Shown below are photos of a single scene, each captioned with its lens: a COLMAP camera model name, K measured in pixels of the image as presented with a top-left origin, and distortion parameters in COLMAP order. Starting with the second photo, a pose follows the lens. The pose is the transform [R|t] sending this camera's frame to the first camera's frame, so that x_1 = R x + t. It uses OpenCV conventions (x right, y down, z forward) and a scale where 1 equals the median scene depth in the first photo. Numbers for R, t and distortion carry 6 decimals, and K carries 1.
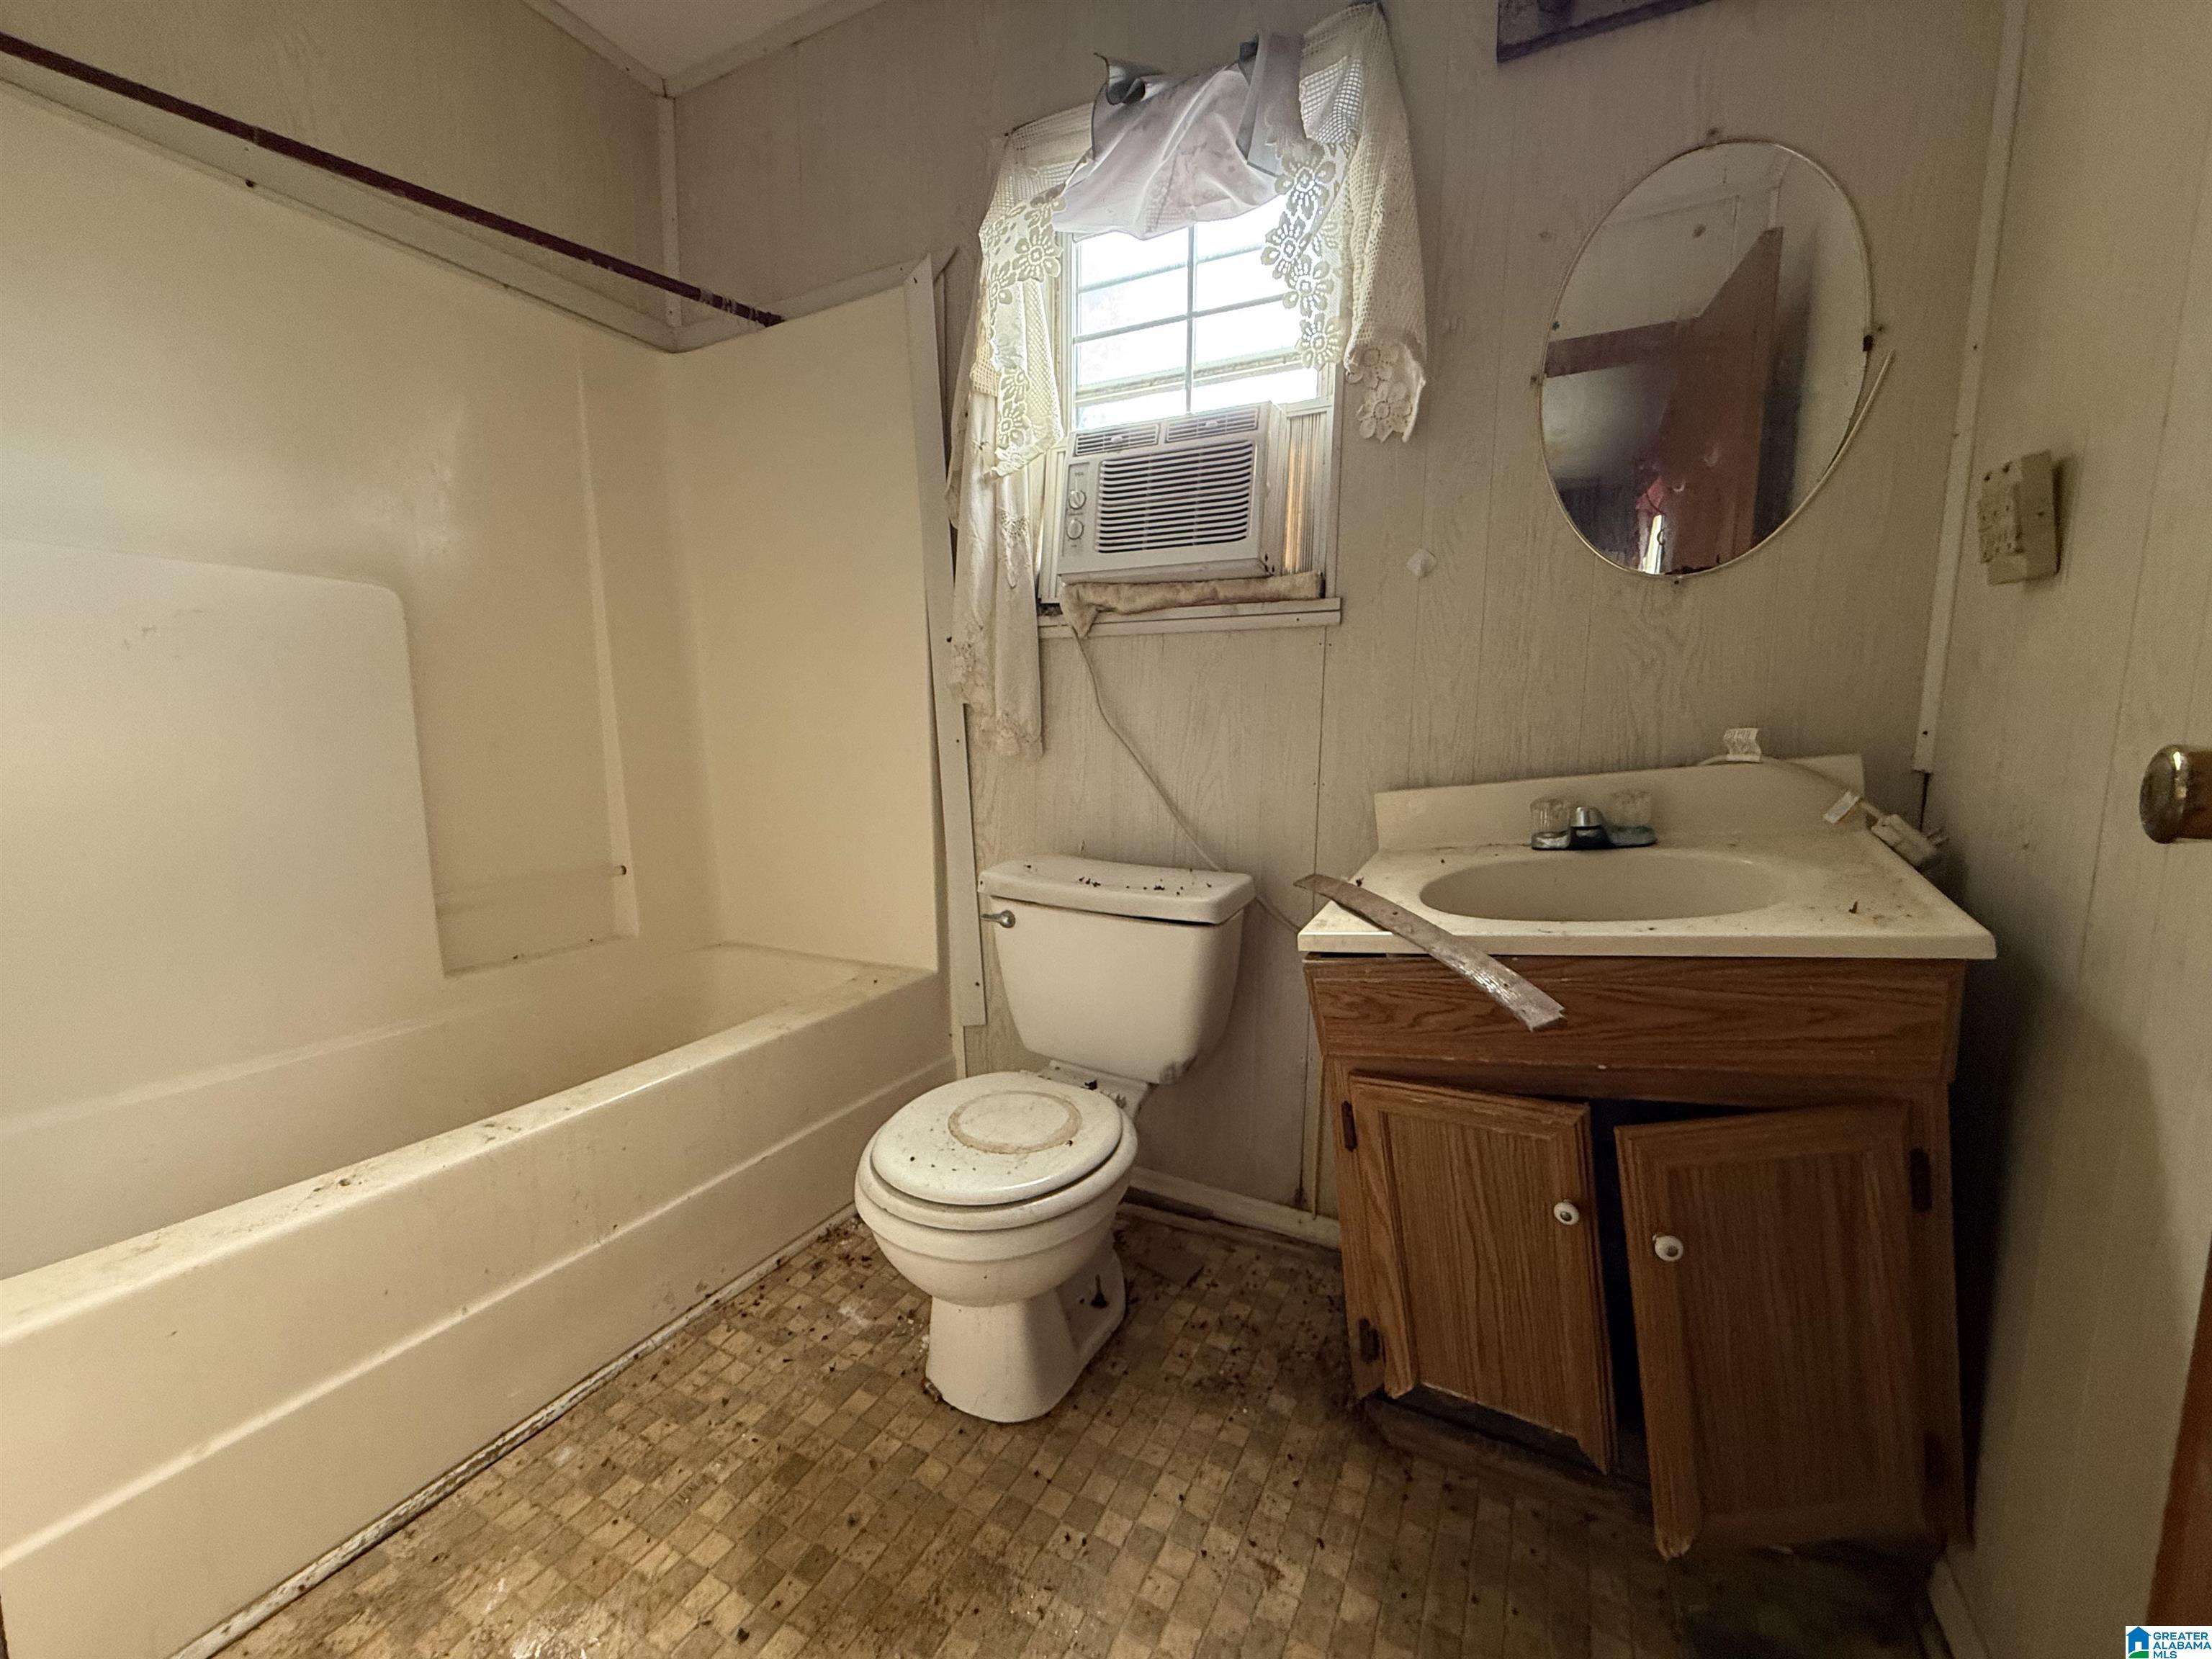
lens RADIAL K [[886.6, 0, 1107.9], [0, 886.6, 836.7], [0, 0, 1]] dist [0.000081, -0.000037]
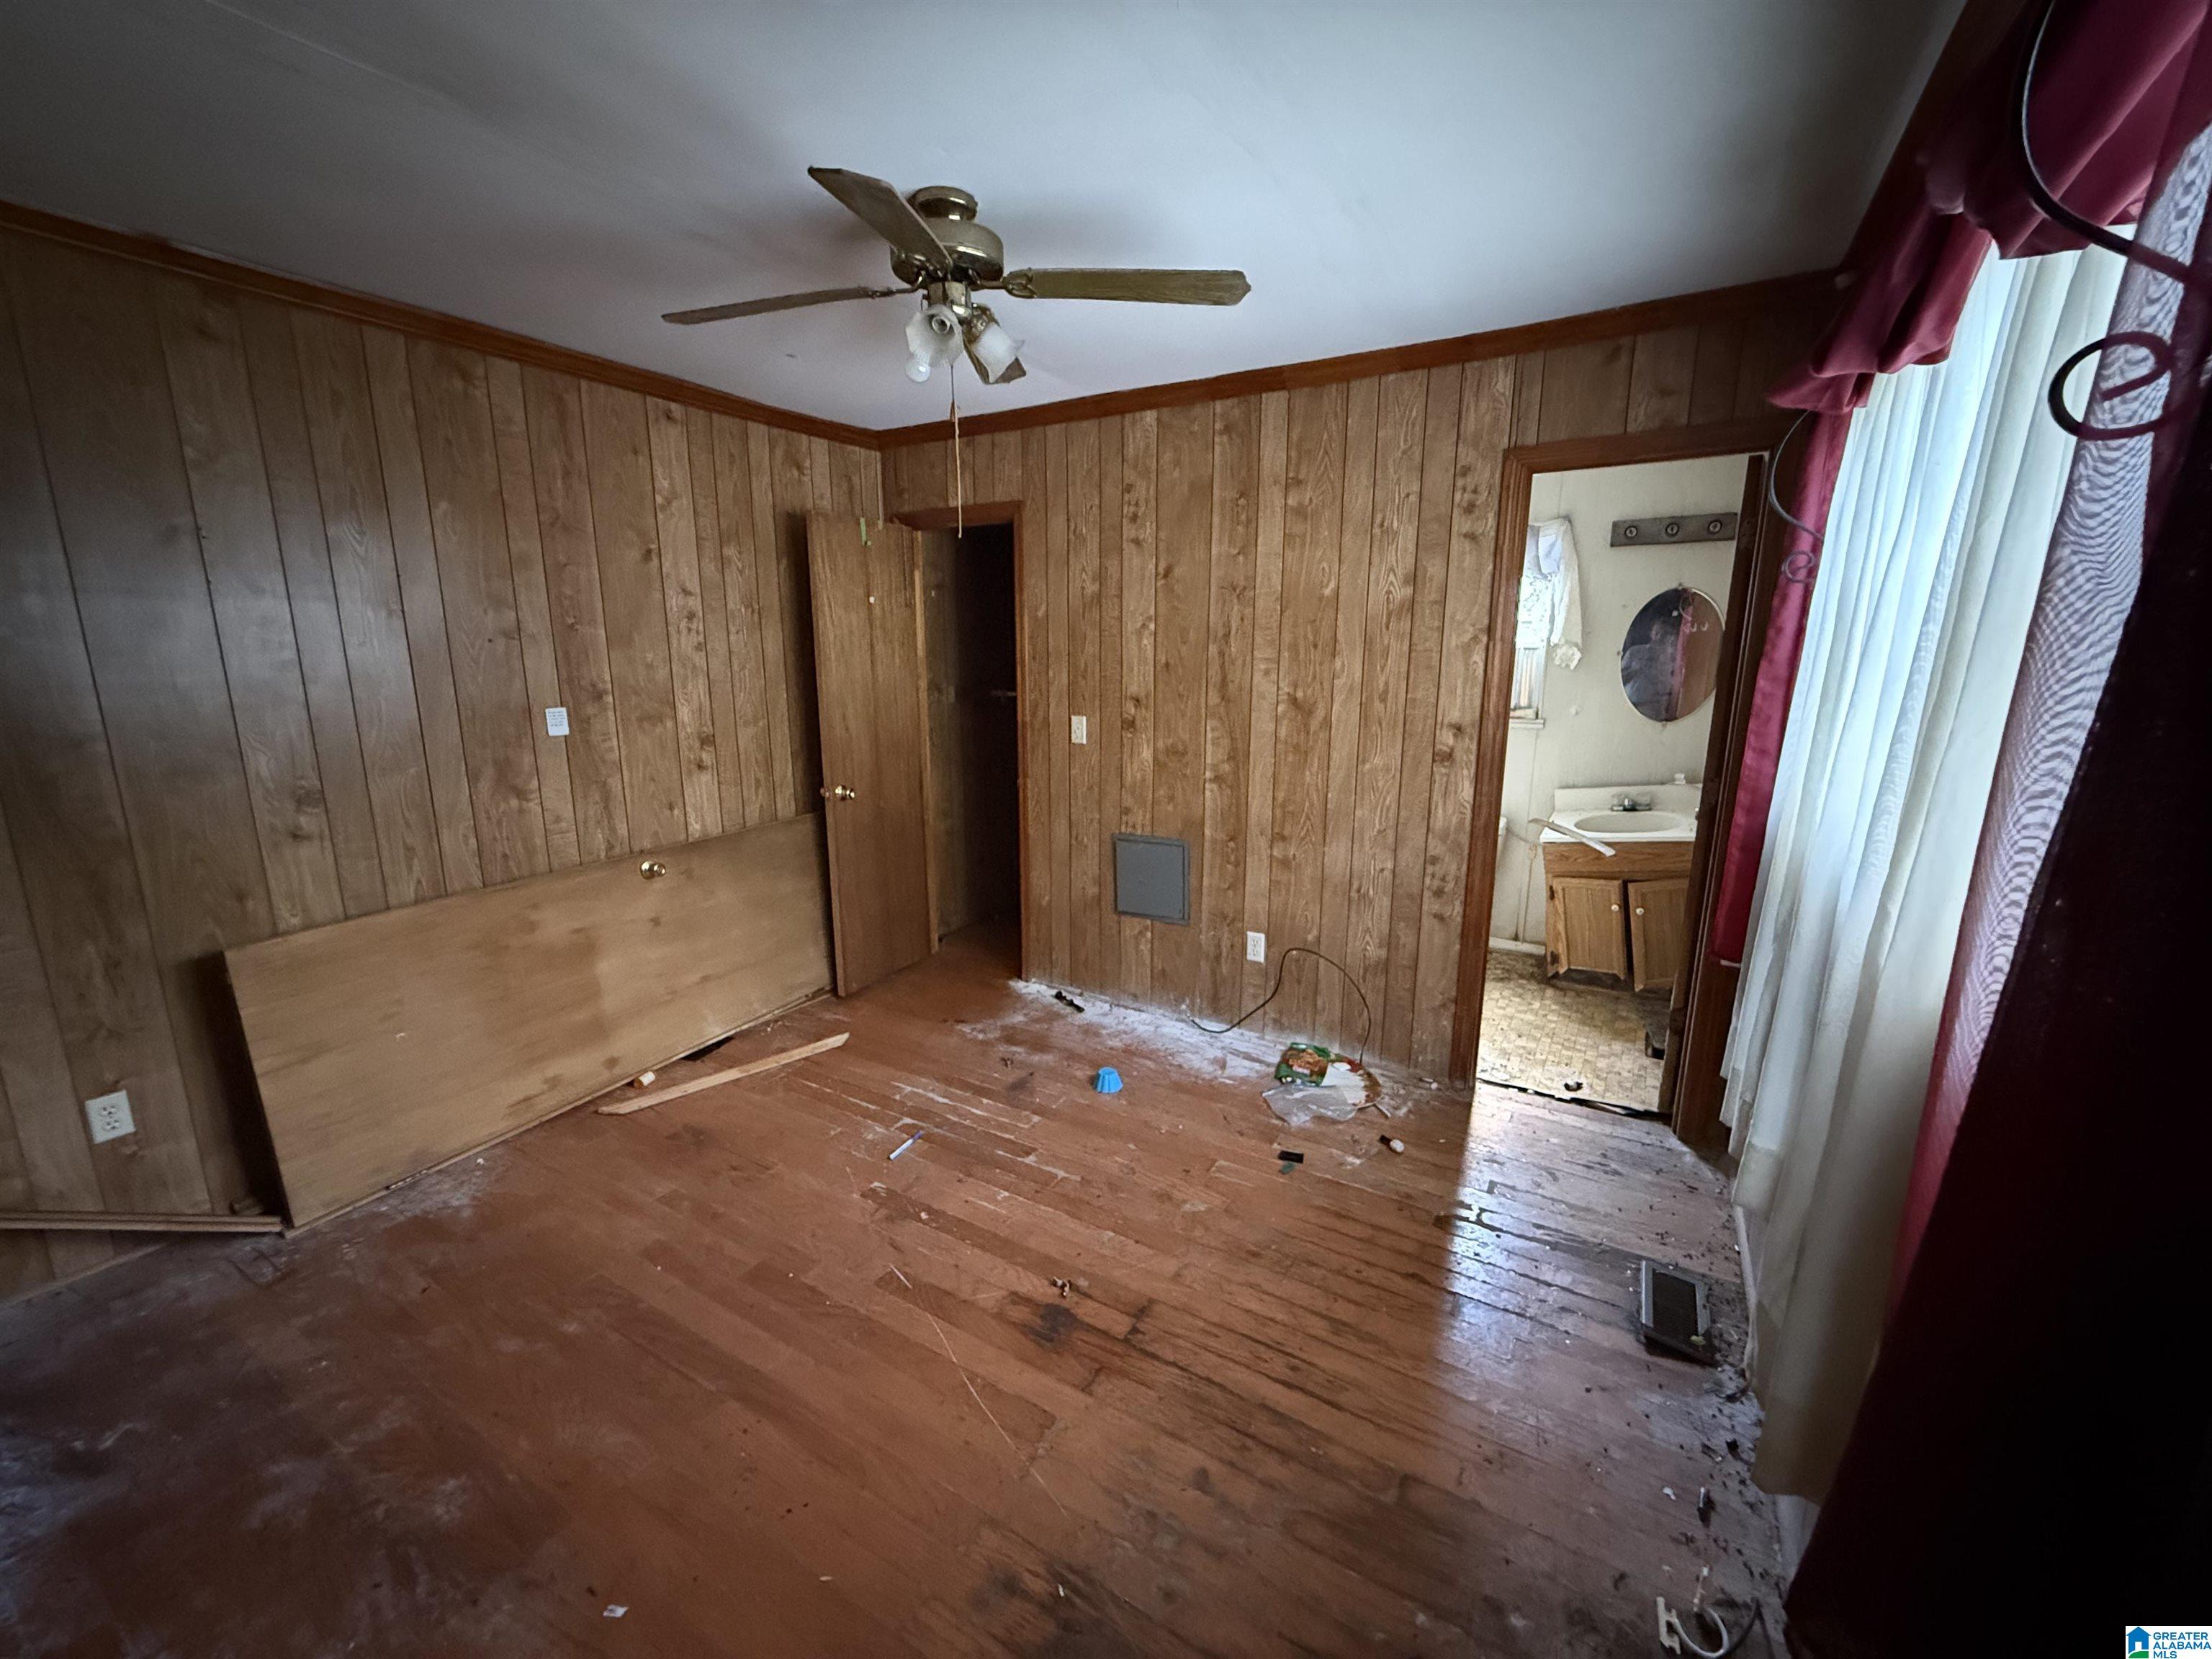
lens RADIAL K [[886.6, 0, 1105.7], [0, 886.6, 832.9], [0, 0, 1]] dist [0.000081, -0.000037]
pose [[0.997263, 0.002132, -0.073907, -1.158803], [0.004000, 0.996566, 0.082710, -0.190535], [0.073830, -0.082779, 0.993829, -2.441413]]
